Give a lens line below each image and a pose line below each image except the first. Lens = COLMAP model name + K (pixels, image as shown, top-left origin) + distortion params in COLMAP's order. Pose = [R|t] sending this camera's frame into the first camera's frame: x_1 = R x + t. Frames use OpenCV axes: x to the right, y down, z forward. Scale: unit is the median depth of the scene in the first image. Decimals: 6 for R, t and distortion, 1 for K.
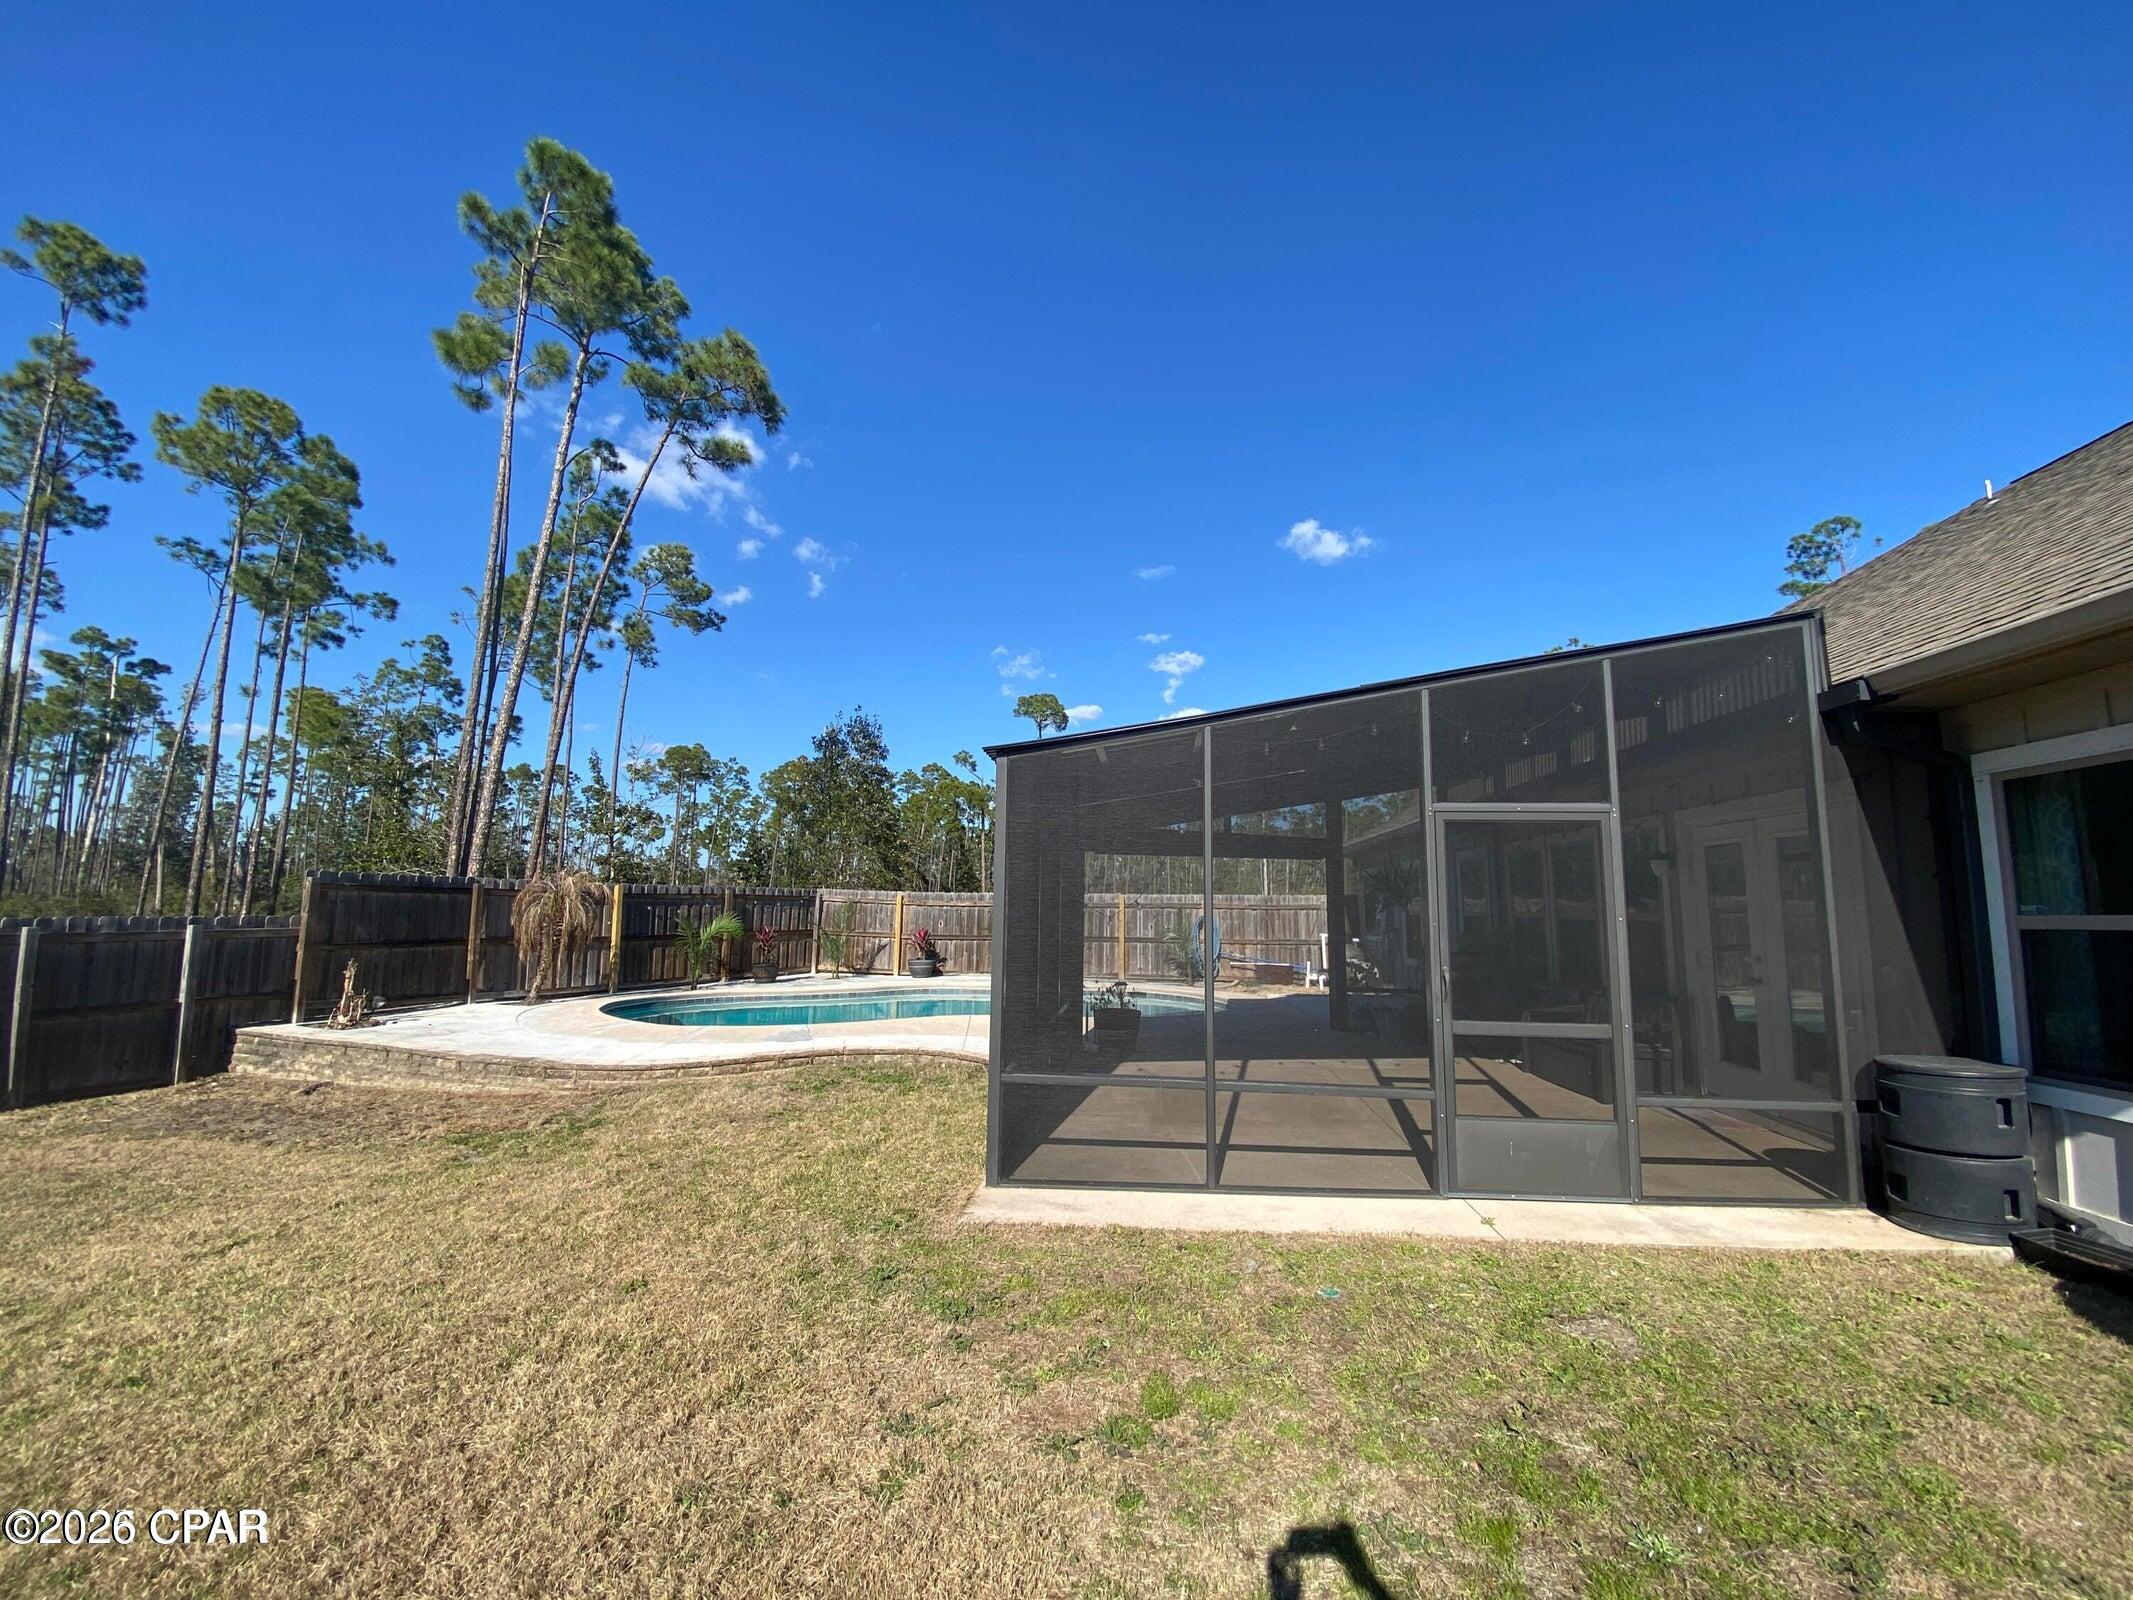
lens RADIAL K [[863.5, 0, 1030.5], [0, 863.5, 793.8], [0, 0, 1]] dist [0.011585, -0.012692]
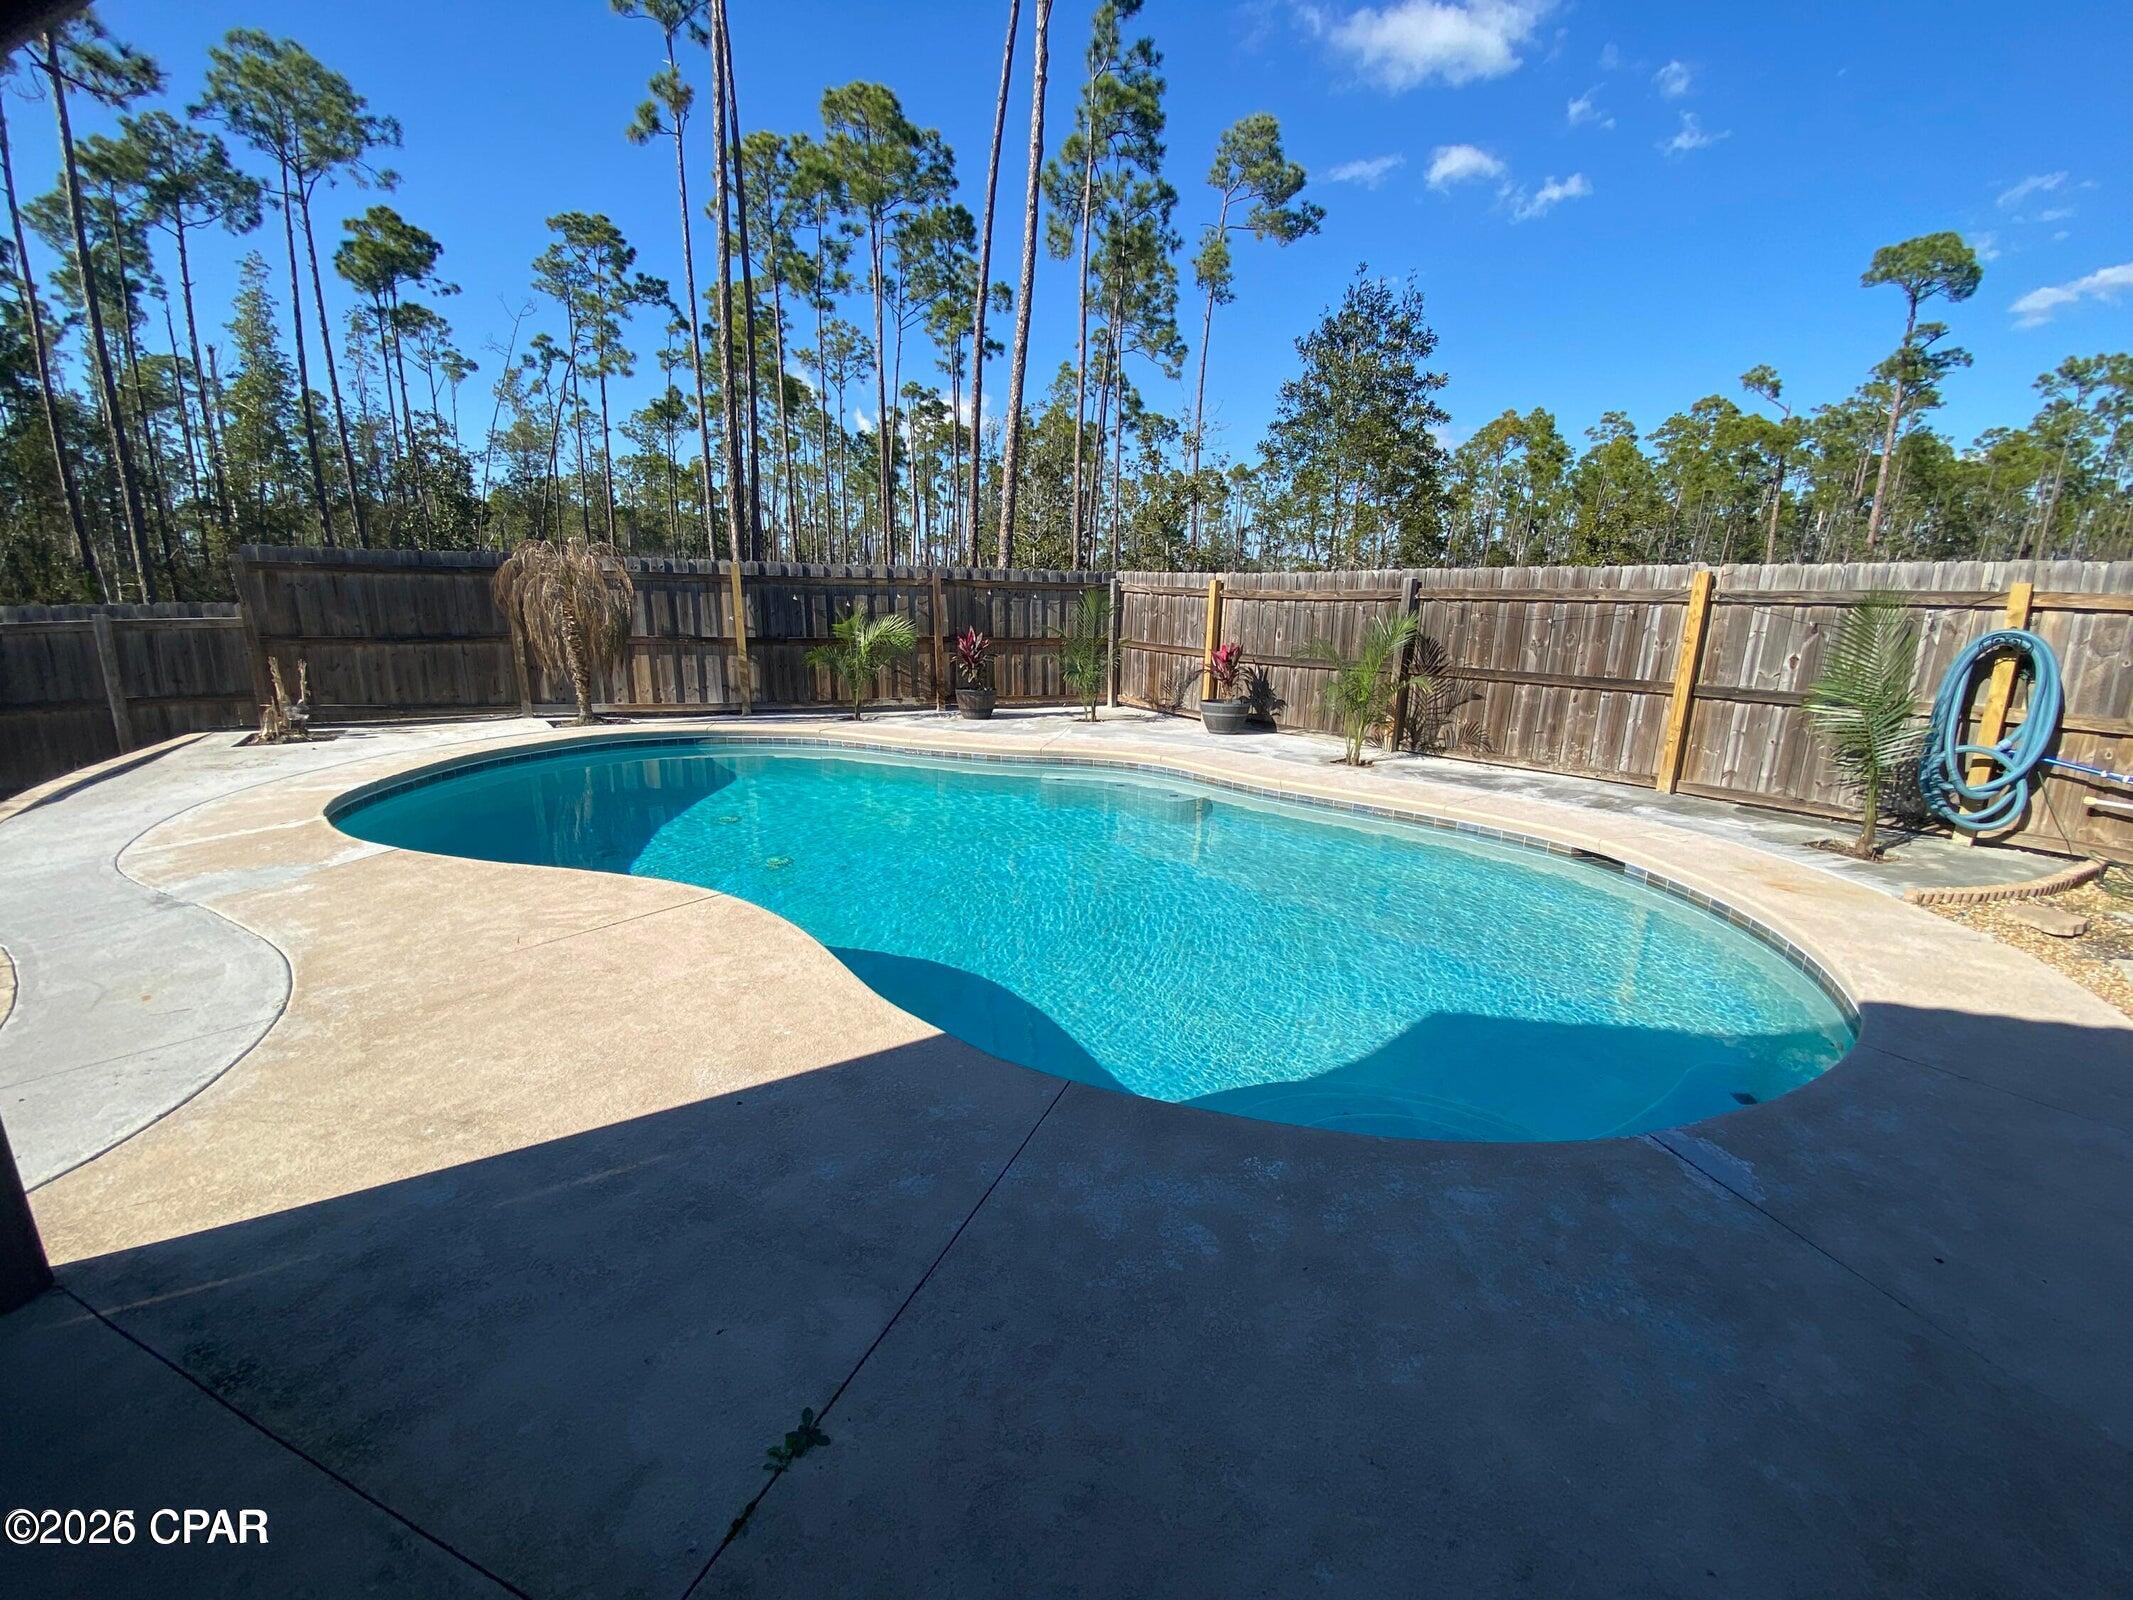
lens RADIAL K [[863.5, 0, 1048.8], [0, 863.5, 792.4], [0, 0, 1]] dist [0.011585, -0.012692]
pose [[0.713232, 0.155725, -0.683410, 0.078633], [0.082247, 0.949679, 0.302234, 0.033769], [0.696086, -0.271771, 0.664534, 0.248293]]
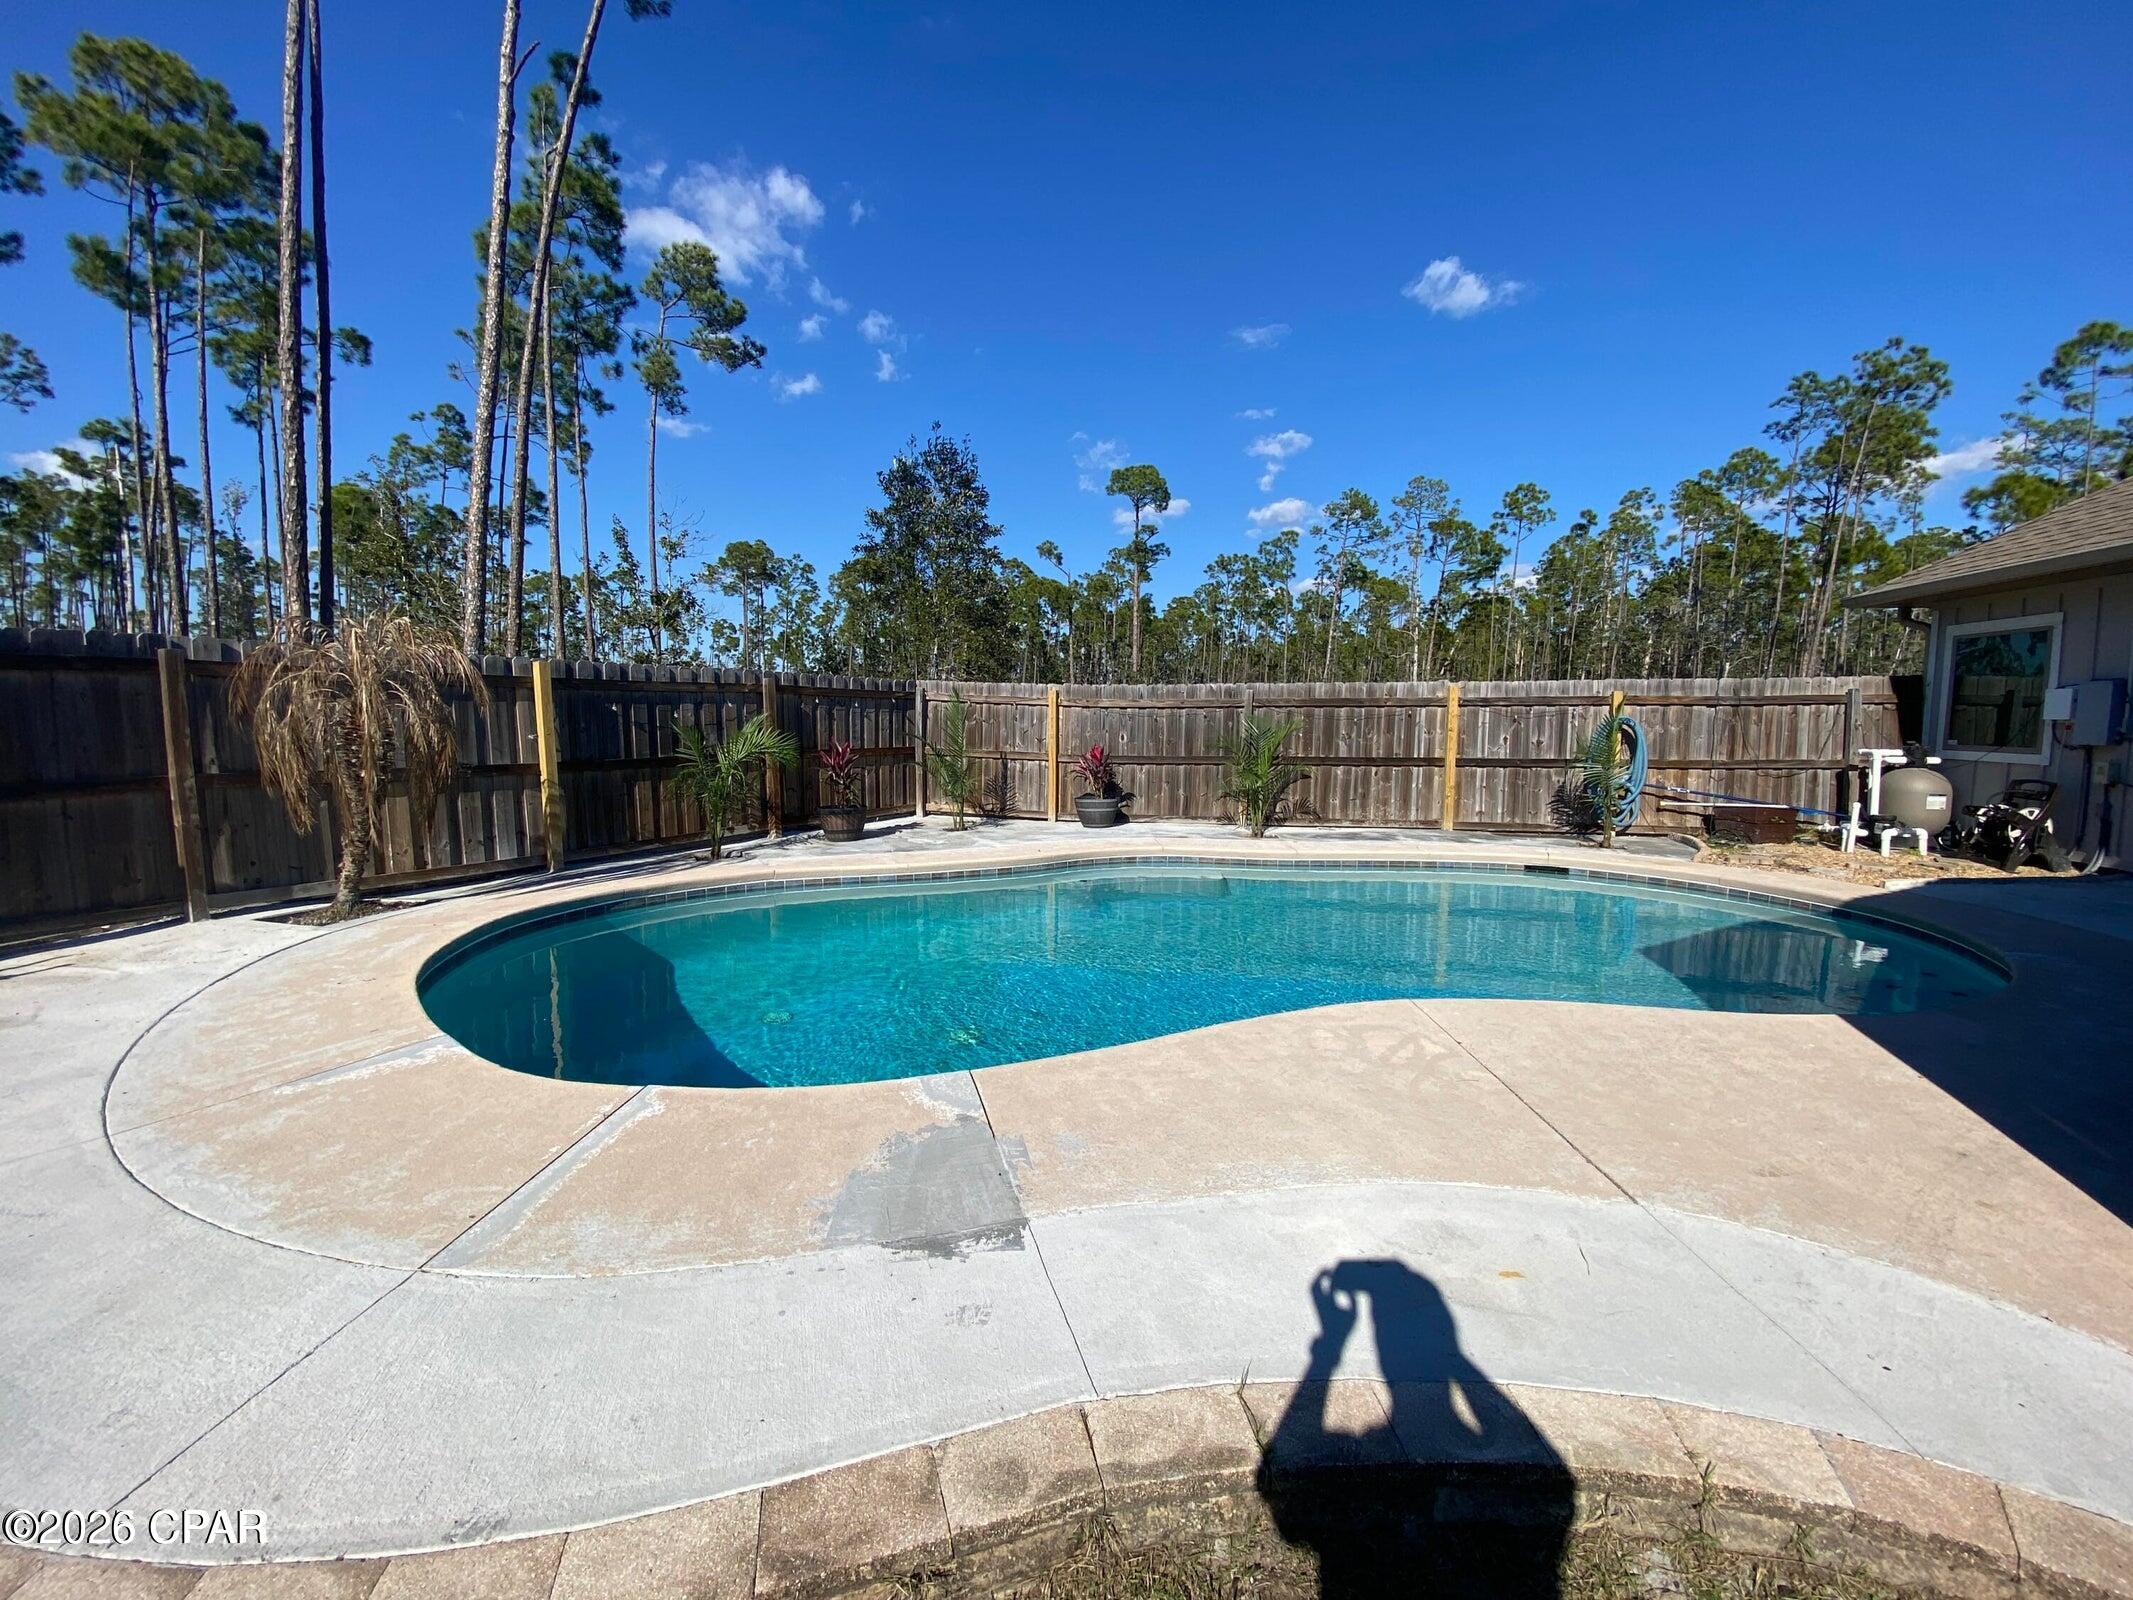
lens RADIAL K [[863.5, 0, 1051.6], [0, 863.5, 797.6], [0, 0, 1]] dist [0.011585, -0.012692]
pose [[0.998085, 0.000582, -0.061853, -0.055587], [0.013135, 0.975156, 0.221128, 0.027702], [0.060445, -0.221517, 0.973281, 0.190847]]
